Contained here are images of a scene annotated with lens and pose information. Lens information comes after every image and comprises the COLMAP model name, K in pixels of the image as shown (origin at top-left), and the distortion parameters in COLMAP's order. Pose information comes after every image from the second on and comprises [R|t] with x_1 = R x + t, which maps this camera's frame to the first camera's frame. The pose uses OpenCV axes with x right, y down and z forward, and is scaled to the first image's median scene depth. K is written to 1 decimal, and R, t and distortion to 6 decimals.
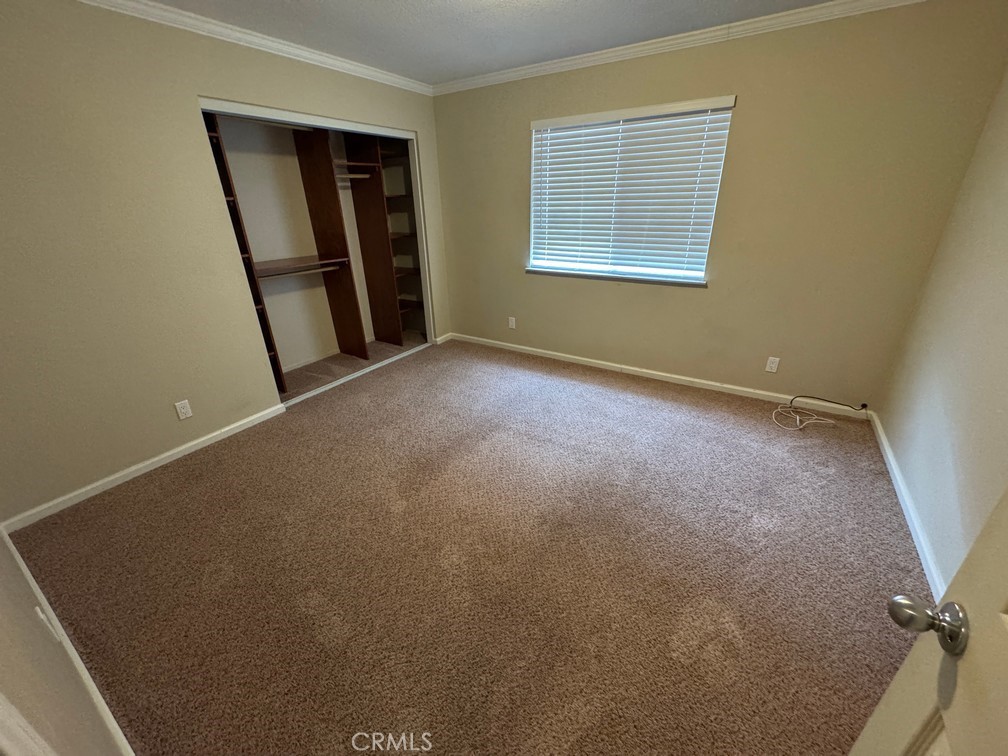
lens RADIAL K [[401.2, 0, 503.9], [0, 401.2, 379.0], [0, 0, 1]] dist [-0.001924, 0.000008]
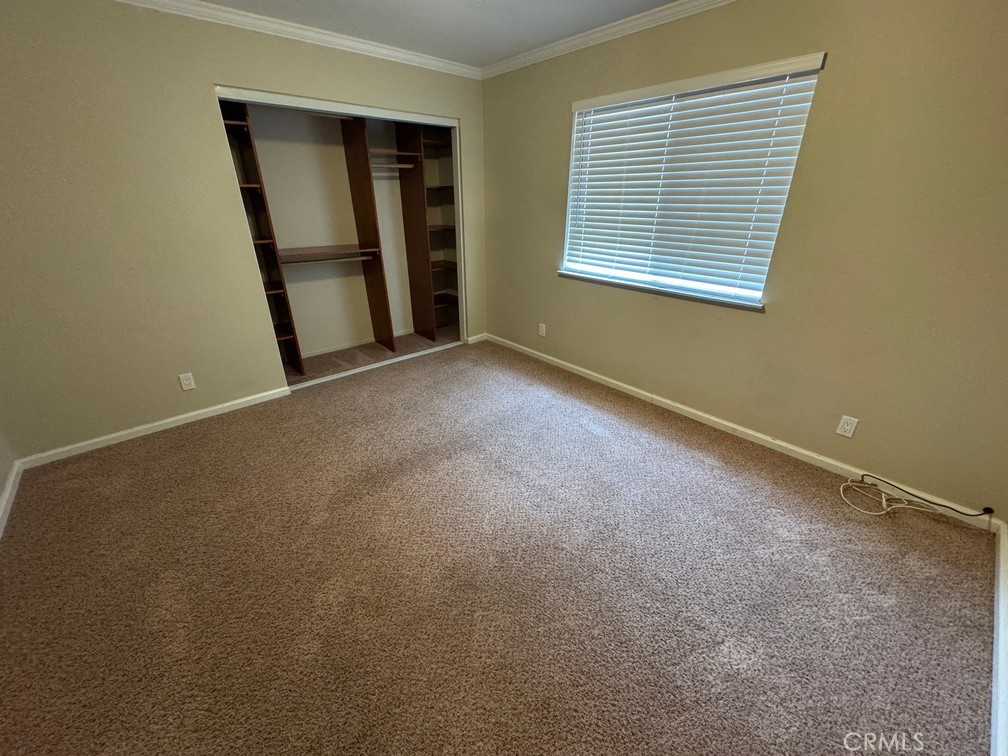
lens RADIAL K [[401.2, 0, 504.2], [0, 401.2, 378.8], [0, 0, 1]] dist [-0.001924, 0.000008]
pose [[0.960855, 0.132421, -0.243357, 0.228057], [-0.130084, 0.991169, 0.025723, -0.056778], [0.244614, 0.006941, 0.969596, 0.135204]]
